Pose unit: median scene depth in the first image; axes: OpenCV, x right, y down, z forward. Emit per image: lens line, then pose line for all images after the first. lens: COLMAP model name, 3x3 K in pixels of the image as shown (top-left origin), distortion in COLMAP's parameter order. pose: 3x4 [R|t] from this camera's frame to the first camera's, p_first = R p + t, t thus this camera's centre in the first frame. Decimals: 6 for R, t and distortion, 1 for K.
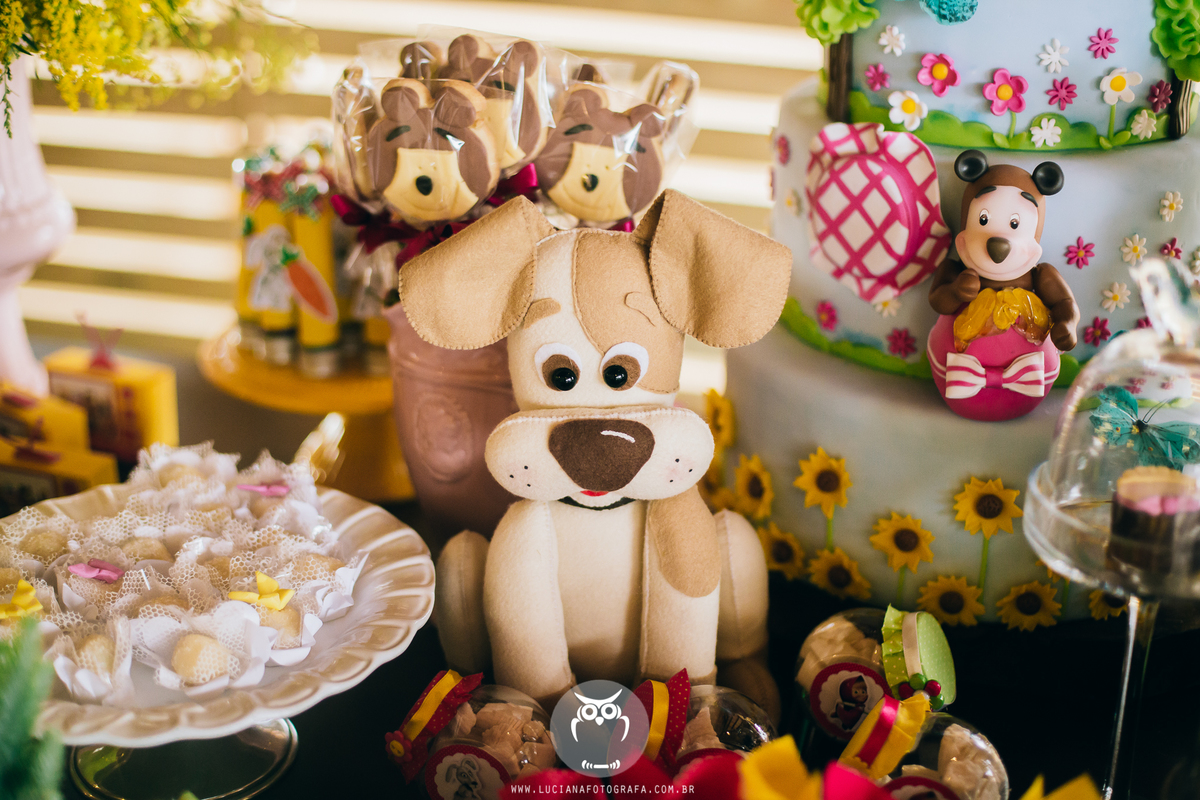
lens RADIAL K [[1861.9, 0, 596.5], [0, 1861.9, 402.0], [0, 0, 1]] dist [-0.161631, 0.000000]
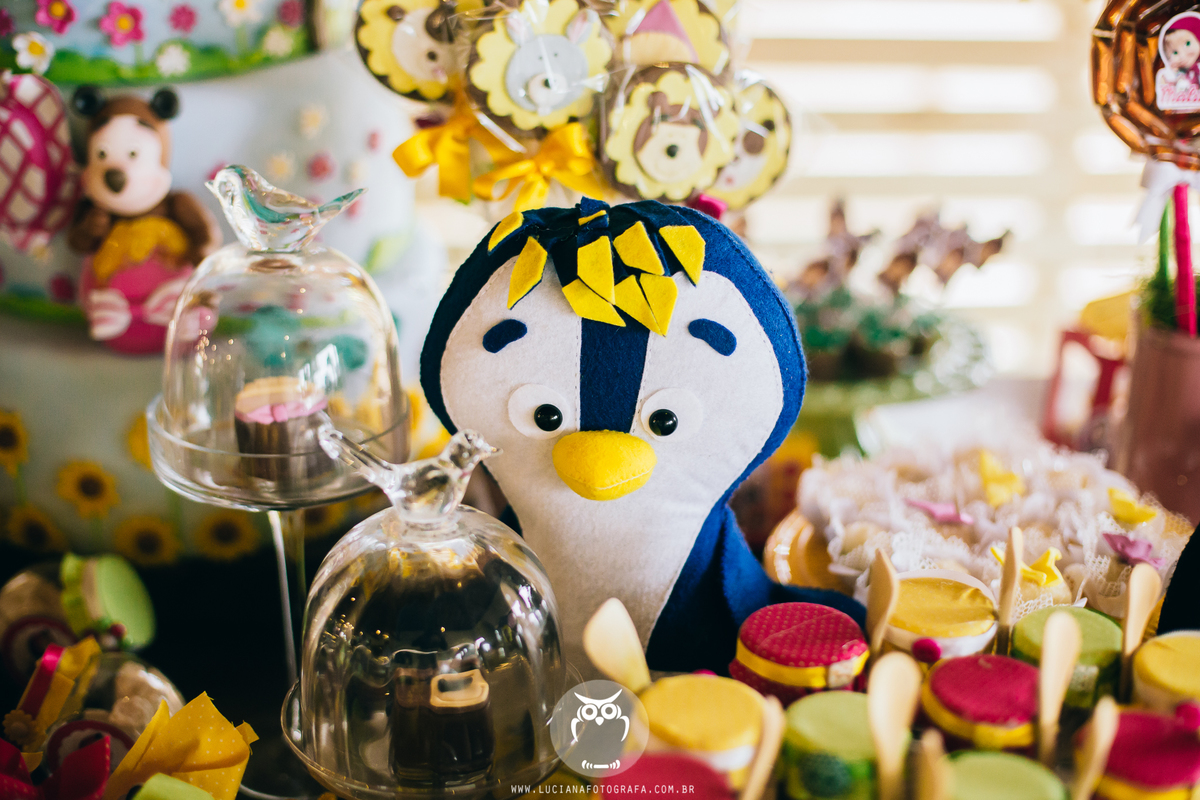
lens RADIAL K [[1861.9, 0, 597.1], [0, 1861.9, 404.3], [0, 0, 1]] dist [-0.161631, 0.000000]
pose [[0.955653, -0.131219, 0.263646, 0.184889], [0.126508, 0.991353, 0.034847, 0.033325], [-0.265939, 0.000052, 0.963990, -0.015688]]
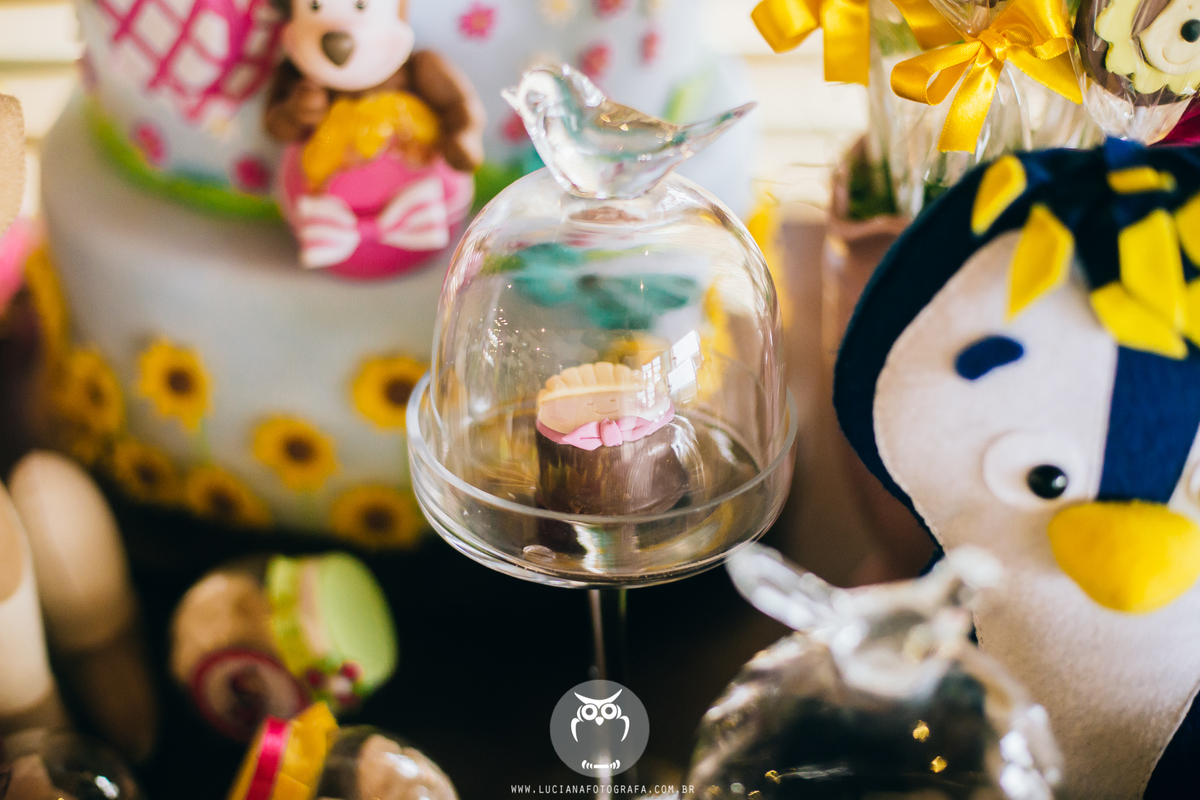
lens RADIAL K [[1861.9, 0, 611.8], [0, 1861.9, 406.2], [0, 0, 1]] dist [-0.161631, 0.000000]
pose [[0.968290, -0.164700, 0.187851, 0.163171], [0.124757, 0.970228, 0.207590, -0.081455], [-0.216448, -0.177571, 0.960010, 0.306541]]
